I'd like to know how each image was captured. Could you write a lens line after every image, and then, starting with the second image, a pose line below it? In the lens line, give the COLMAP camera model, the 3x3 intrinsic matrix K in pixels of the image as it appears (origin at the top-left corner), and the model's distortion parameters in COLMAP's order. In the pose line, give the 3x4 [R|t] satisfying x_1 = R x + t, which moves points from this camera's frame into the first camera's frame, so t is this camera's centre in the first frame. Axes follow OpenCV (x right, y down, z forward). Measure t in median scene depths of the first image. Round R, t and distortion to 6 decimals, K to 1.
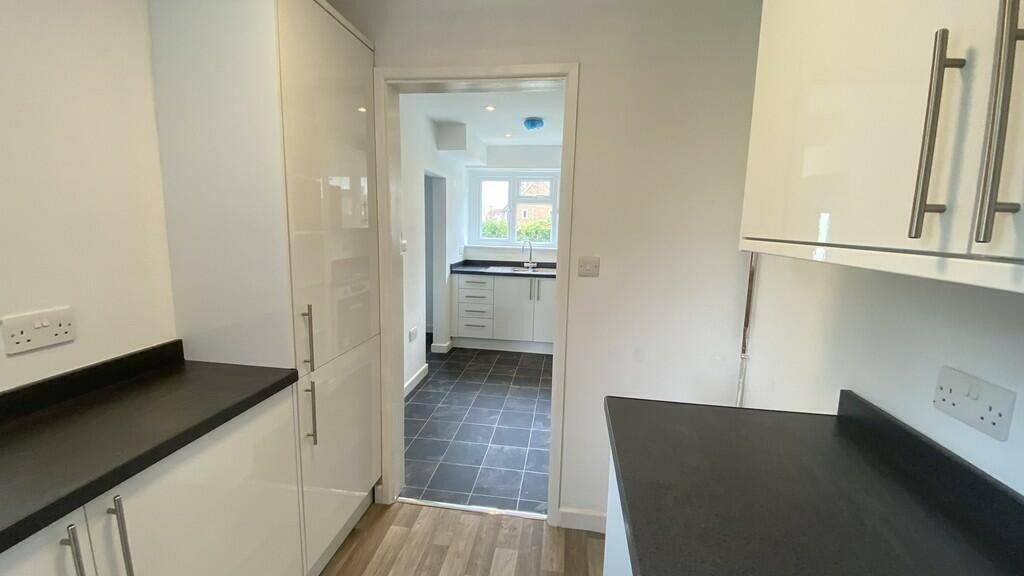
lens RADIAL K [[425.4, 0, 510.2], [0, 425.4, 285.0], [0, 0, 1]] dist [-0.000186, 0.000044]
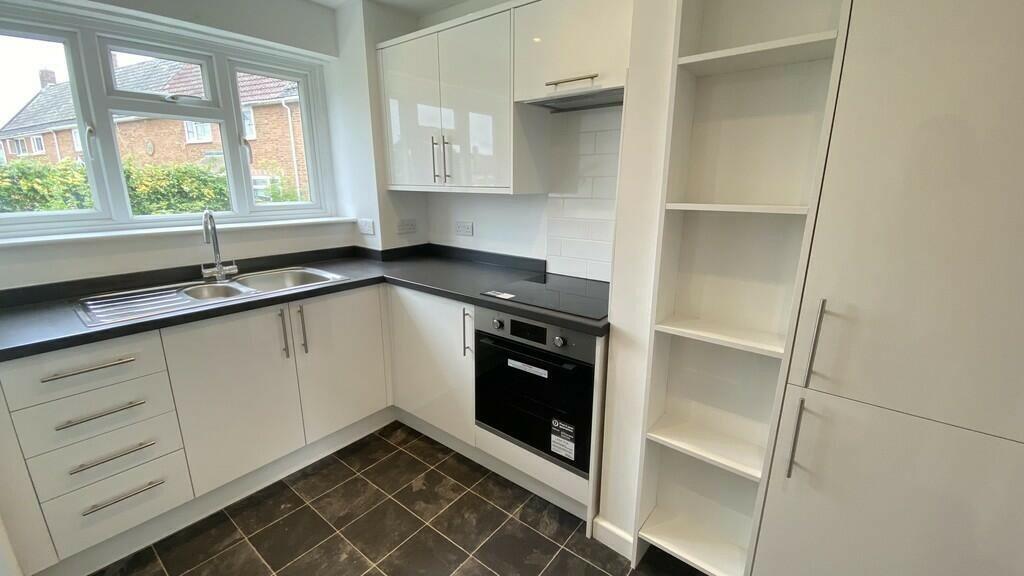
lens RADIAL K [[425.4, 0, 511.7], [0, 425.4, 284.5], [0, 0, 1]] dist [-0.000186, 0.000044]
pose [[0.512306, -0.225785, 0.828592, -0.151457], [0.121093, 0.974174, 0.190584, -0.078808], [-0.850223, 0.002699, 0.526416, 0.545837]]
